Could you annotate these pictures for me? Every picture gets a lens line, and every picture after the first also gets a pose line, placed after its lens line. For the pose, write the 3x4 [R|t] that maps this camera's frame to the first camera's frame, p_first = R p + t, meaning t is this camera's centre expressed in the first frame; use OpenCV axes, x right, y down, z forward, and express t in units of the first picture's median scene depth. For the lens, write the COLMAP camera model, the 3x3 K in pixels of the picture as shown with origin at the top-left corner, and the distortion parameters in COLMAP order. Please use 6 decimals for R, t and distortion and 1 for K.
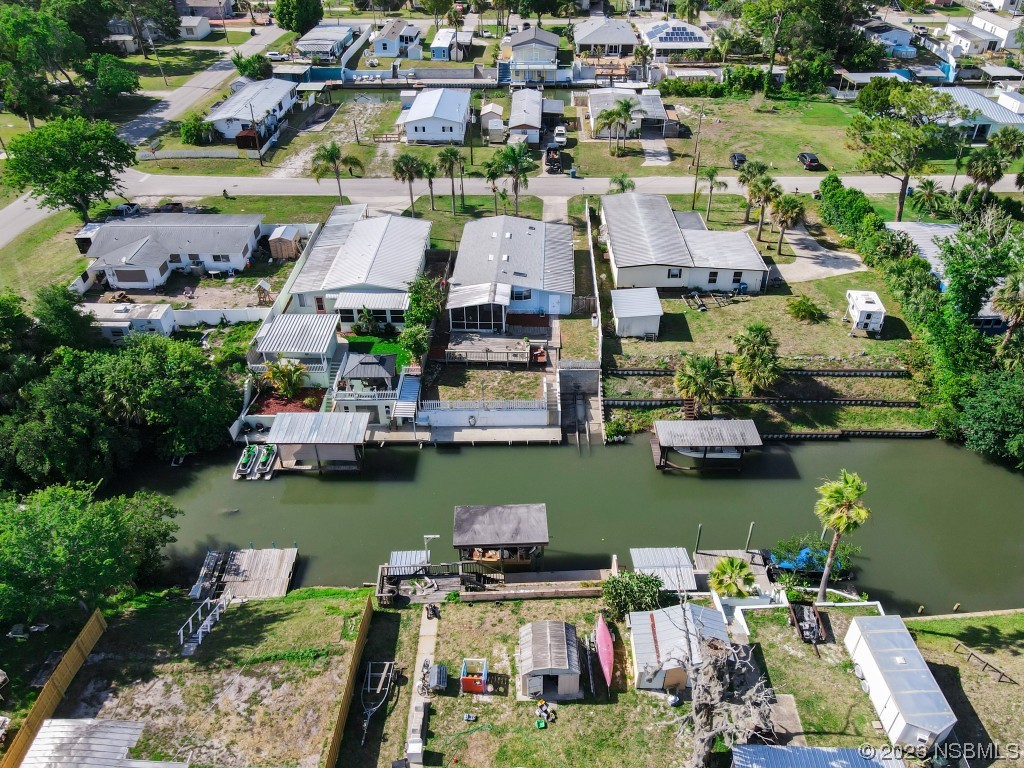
lens RADIAL K [[742.9, 0, 512.0], [0, 742.9, 384.0], [0, 0, 1]] dist [-0.000362, 0.000064]
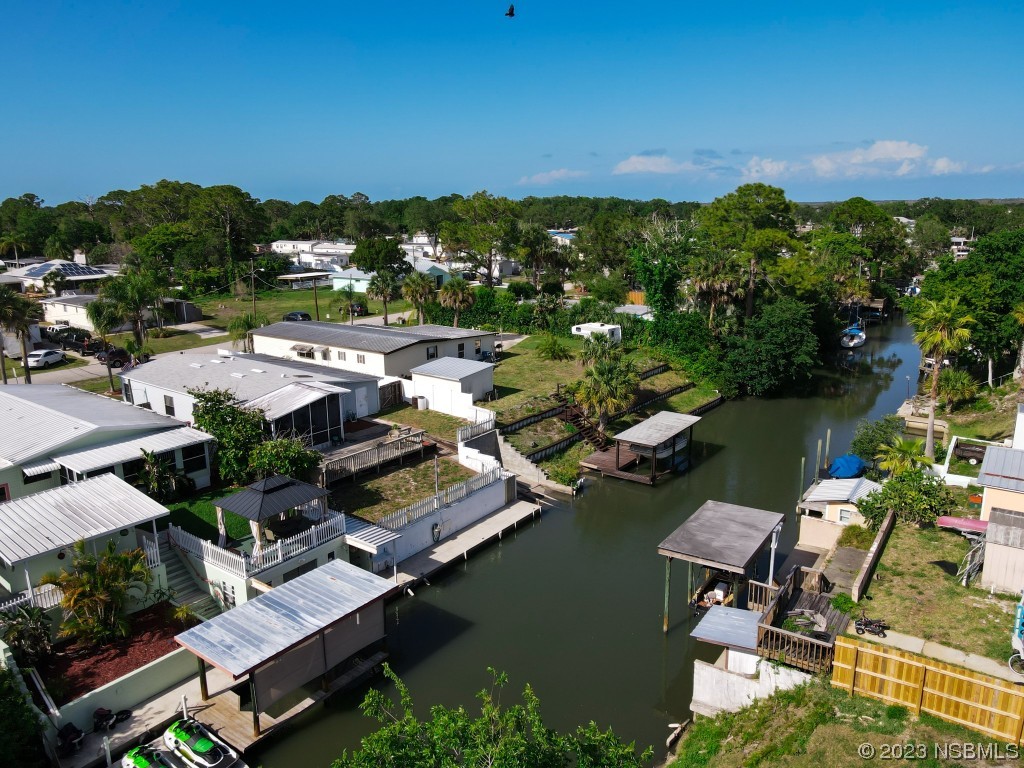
lens RADIAL K [[742.9, 0, 512.0], [0, 742.9, 384.0], [0, 0, 1]] dist [-0.000362, 0.000064]
pose [[0.593459, -0.188165, 0.782560, -0.494206], [0.468283, 0.871504, -0.145574, 0.062662], [-0.654612, 0.452852, 0.605317, 0.521849]]
